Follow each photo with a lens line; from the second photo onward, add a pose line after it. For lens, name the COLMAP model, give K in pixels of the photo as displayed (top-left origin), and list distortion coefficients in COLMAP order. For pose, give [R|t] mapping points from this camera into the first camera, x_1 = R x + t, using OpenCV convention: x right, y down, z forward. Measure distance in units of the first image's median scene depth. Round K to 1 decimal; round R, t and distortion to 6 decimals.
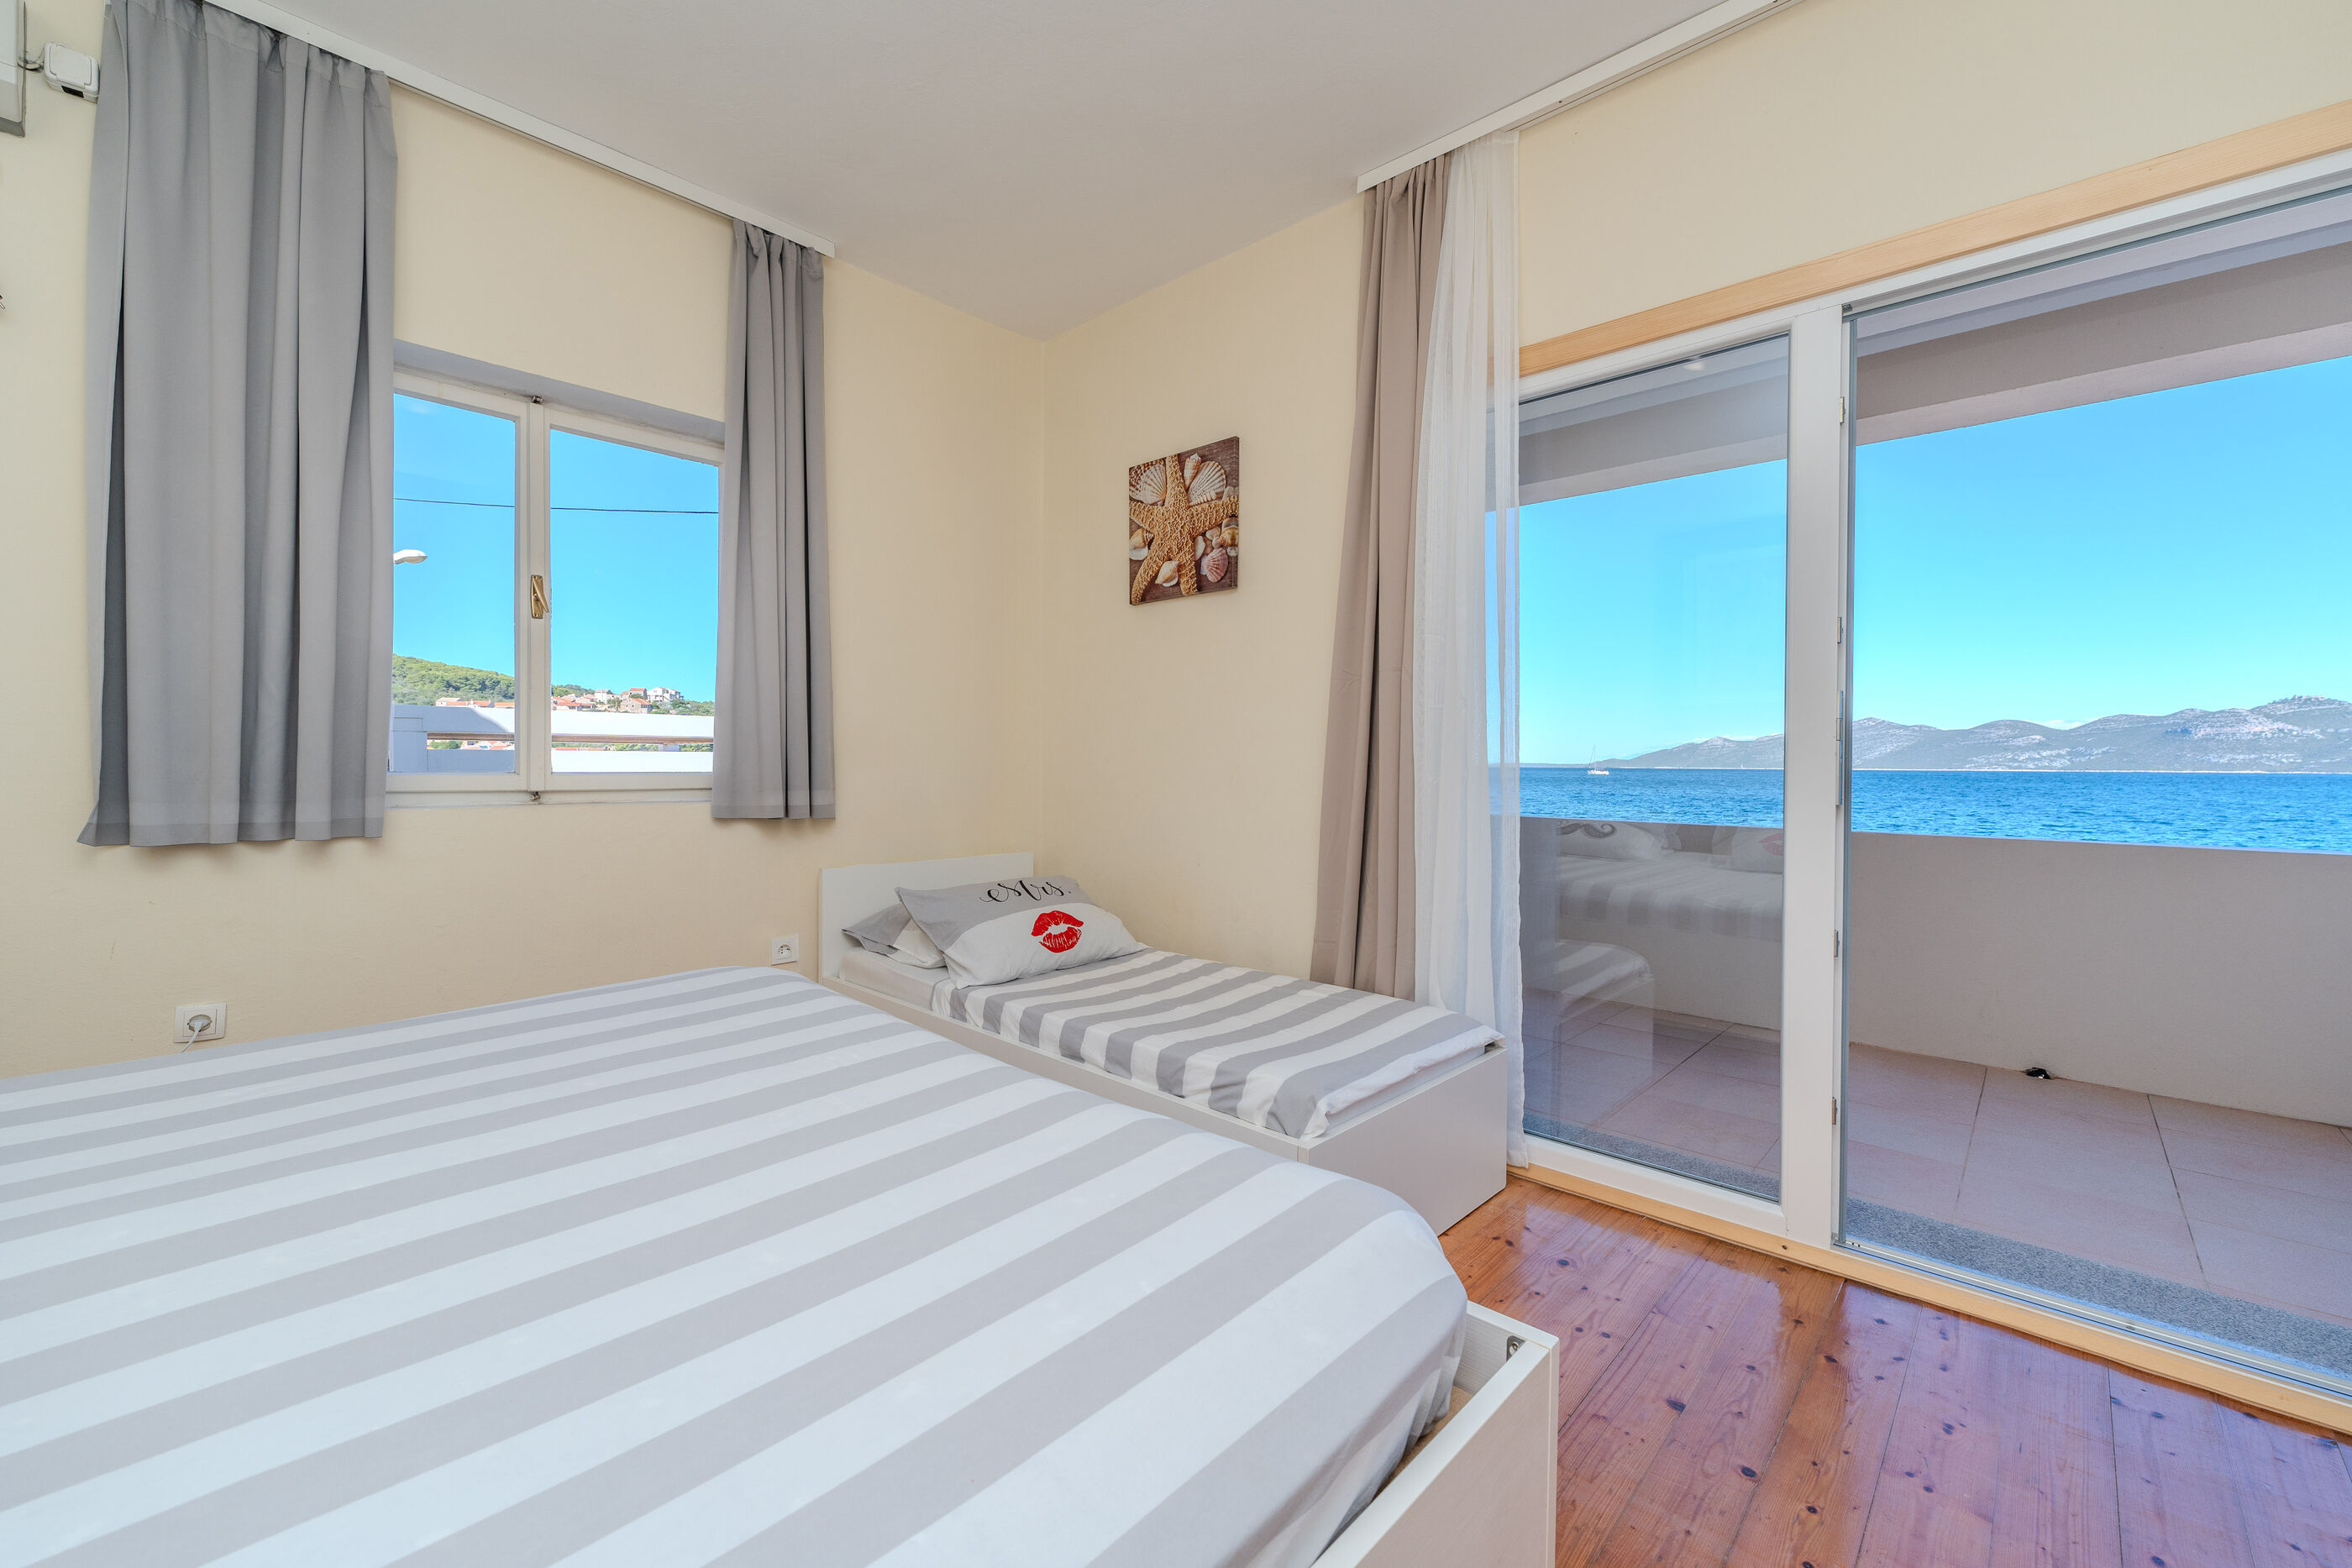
lens RADIAL K [[978.0, 0, 1180.6], [0, 978.0, 780.6], [0, 0, 1]] dist [0.001425, 0.000687]
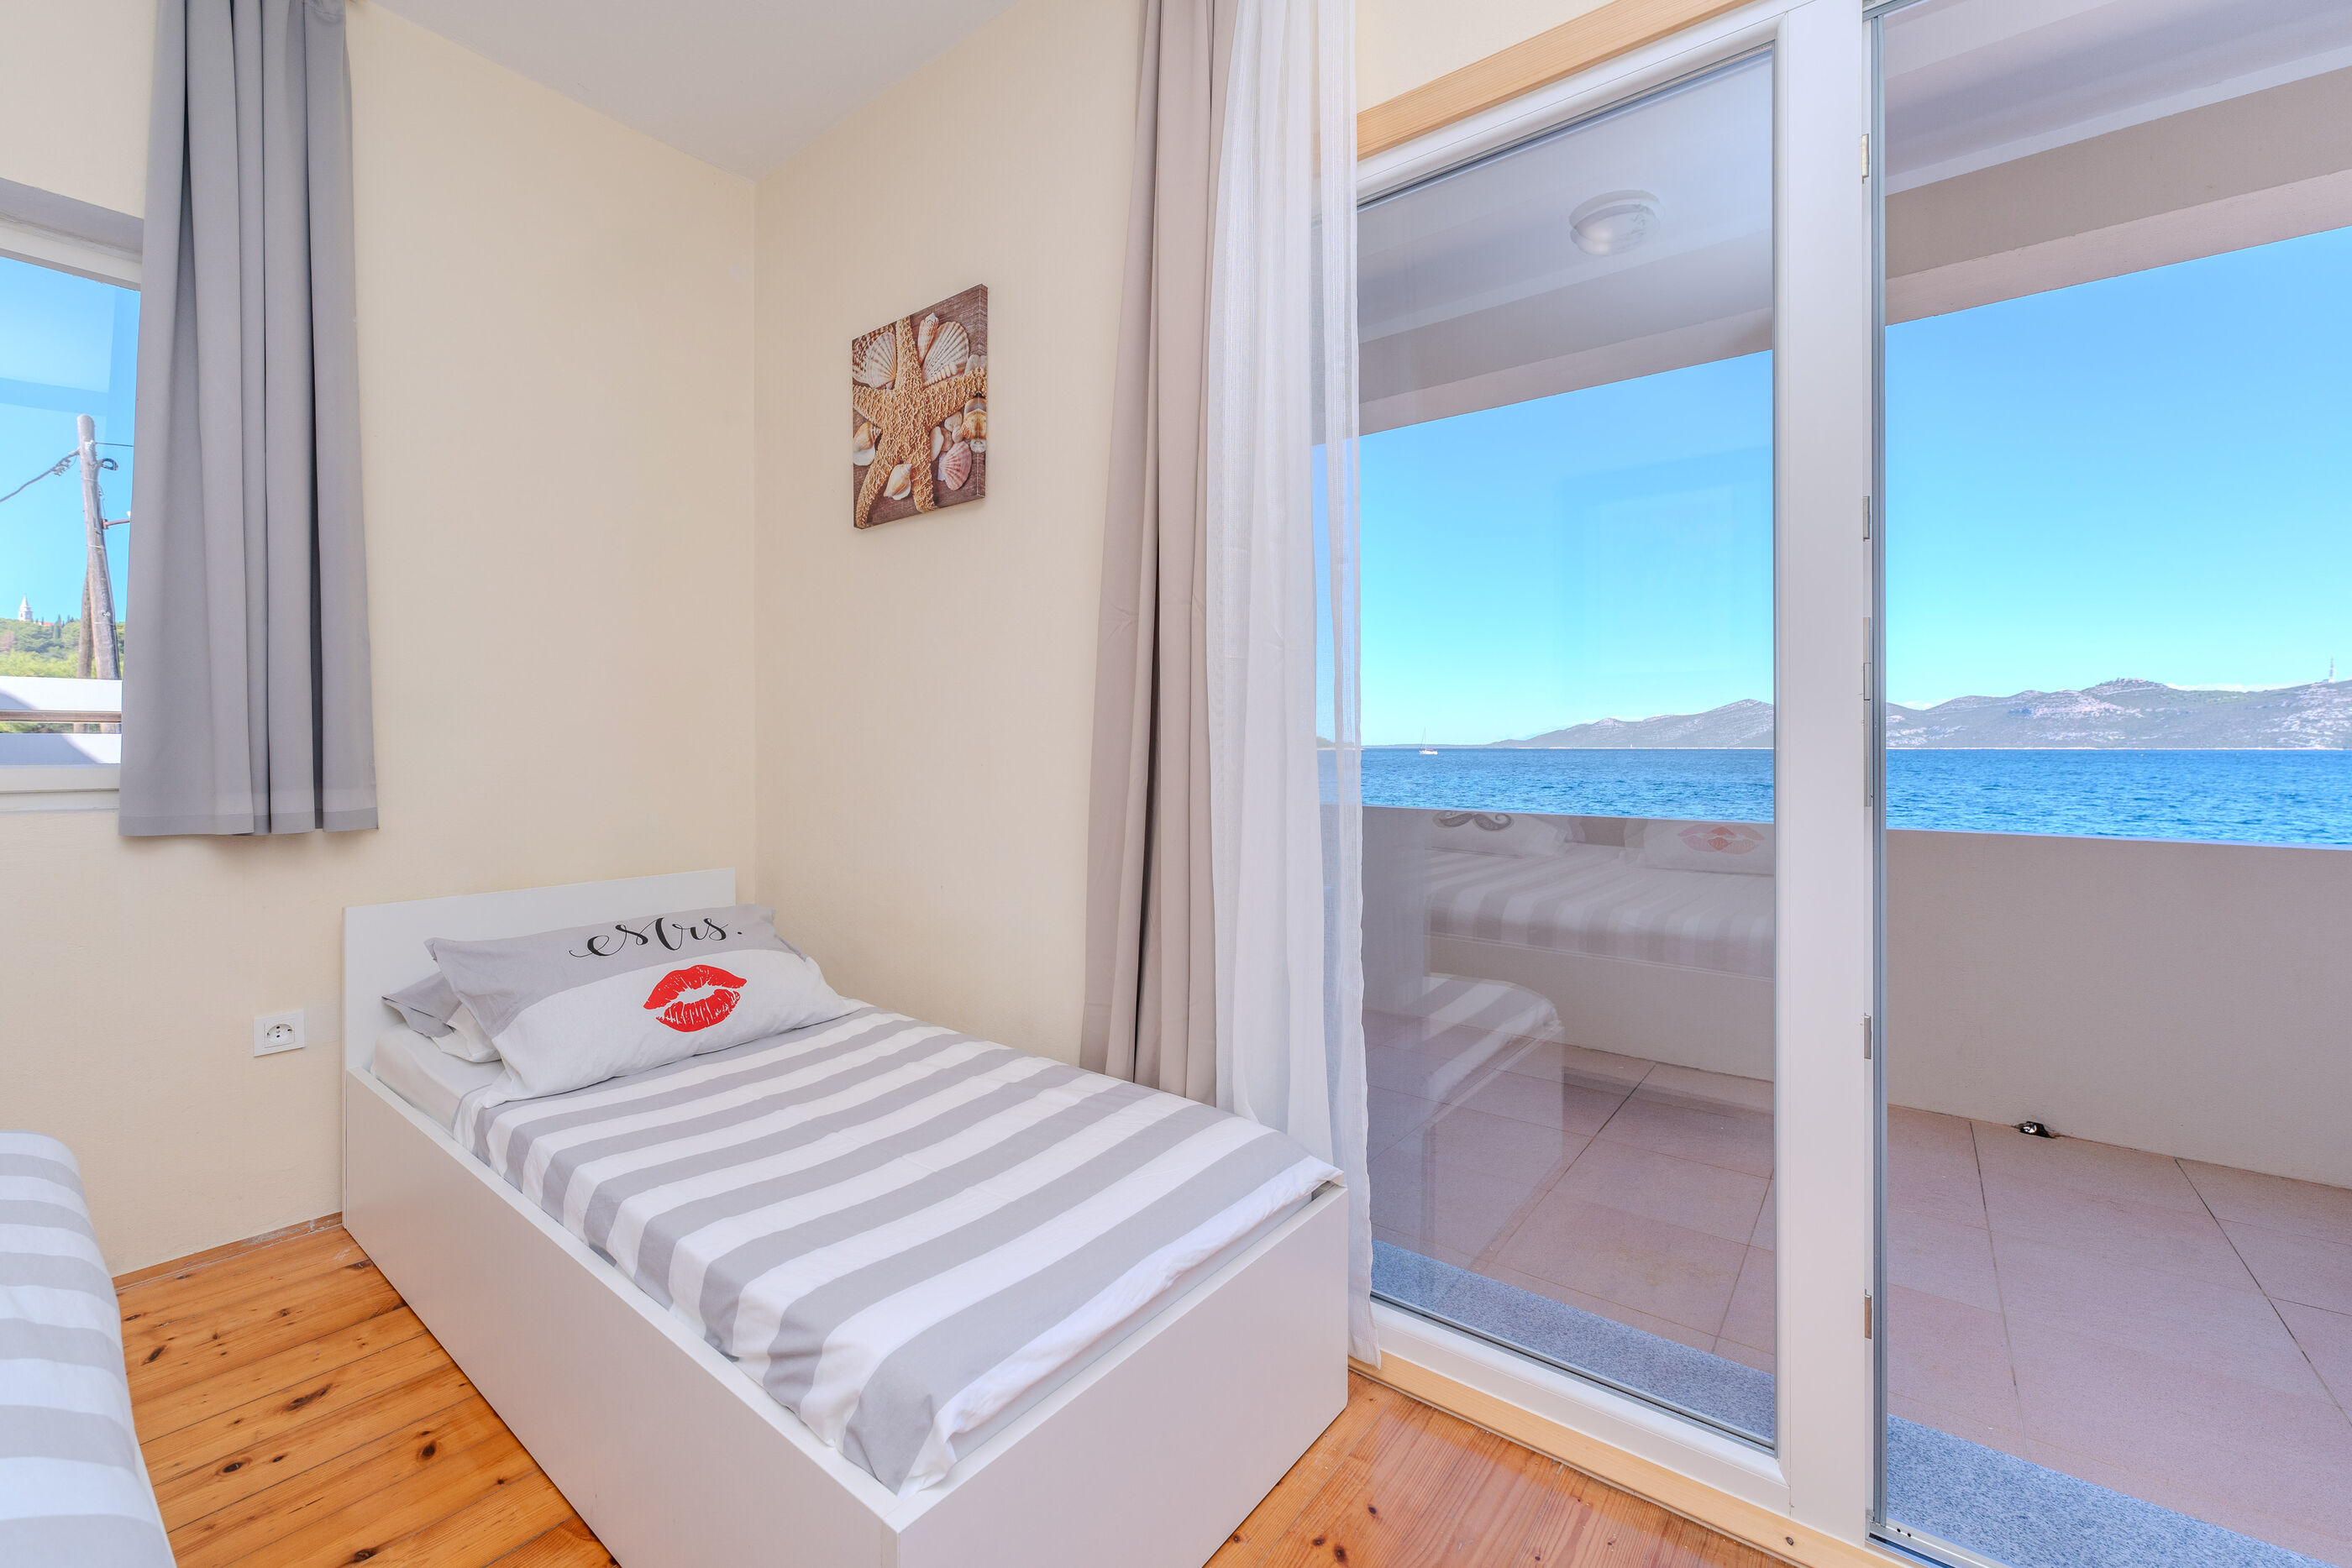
lens RADIAL K [[978.0, 0, 1149.9], [0, 978.0, 750.9], [0, 0, 1]] dist [0.001425, 0.000687]
pose [[0.997928, -0.007398, 0.063907, 0.145624], [0.008278, 0.999875, -0.013505, -0.002762], [-0.063799, 0.014006, 0.997864, 0.320342]]
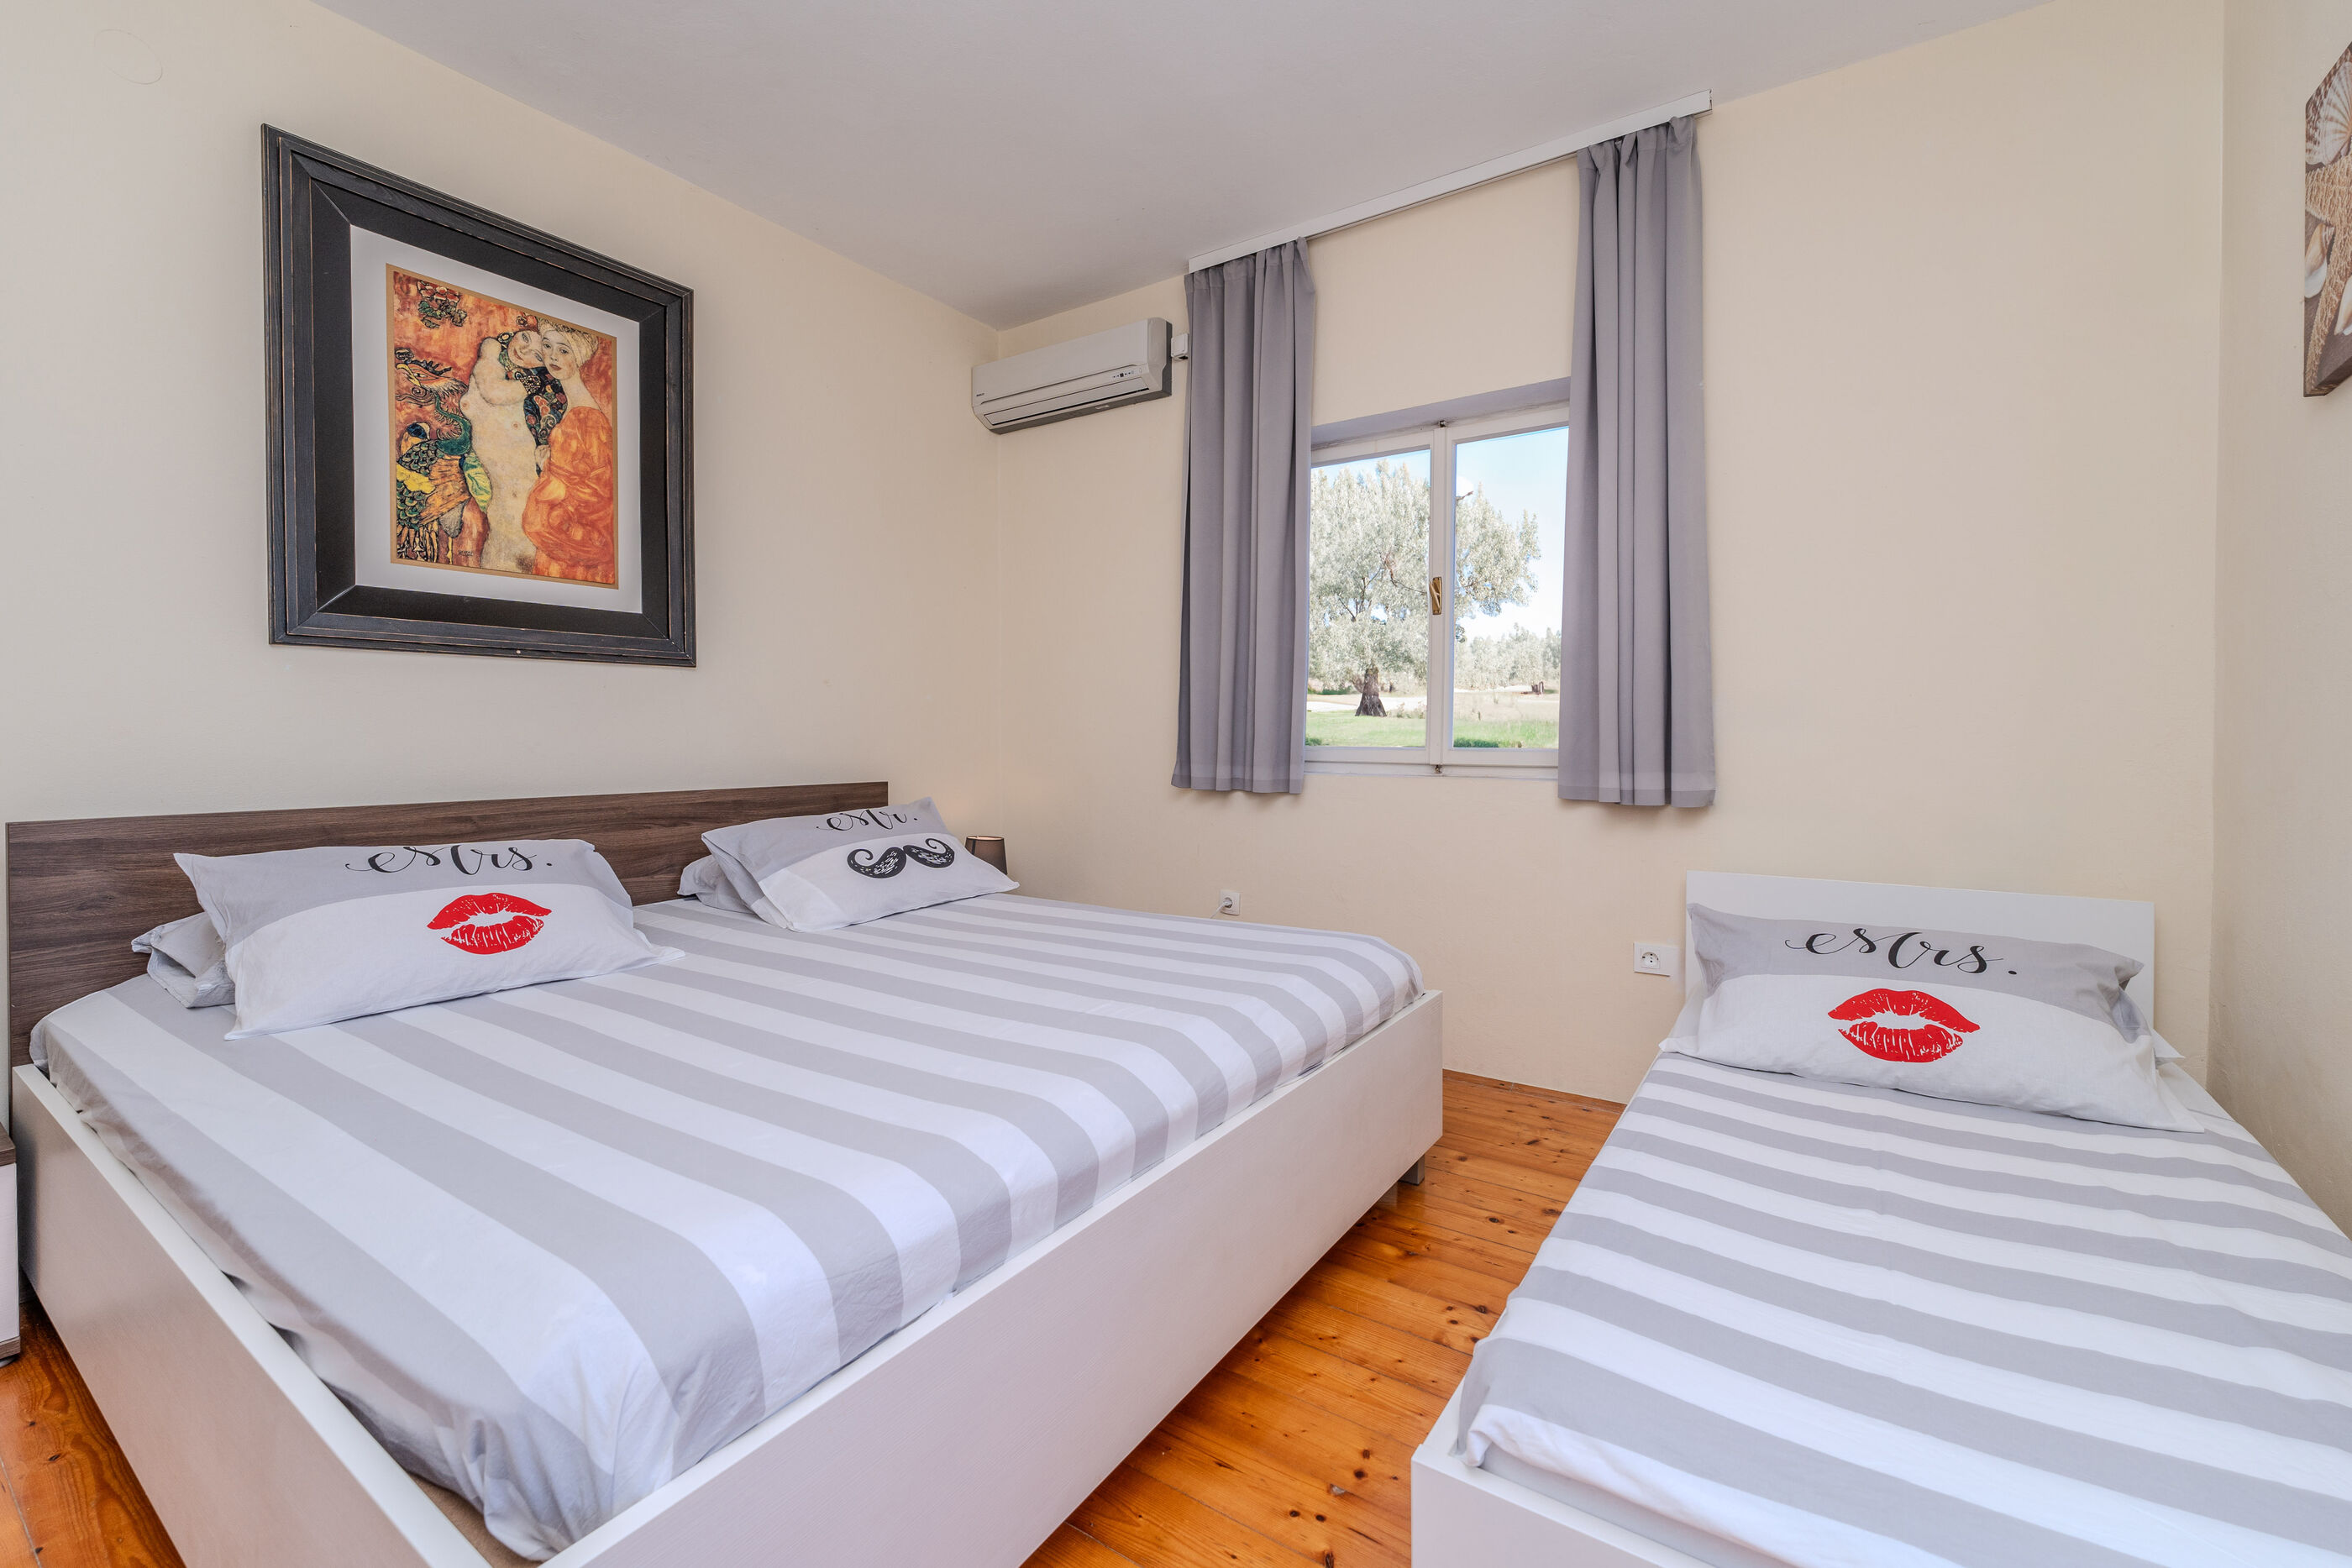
lens RADIAL K [[978.0, 0, 1199.7], [0, 978.0, 750.4], [0, 0, 1]] dist [0.001425, 0.000687]
pose [[0.155624, 0.009184, -0.987774, 0.399593], [-0.018364, 0.999811, 0.006403, -0.007271], [0.987646, 0.017143, 0.155763, 0.503083]]
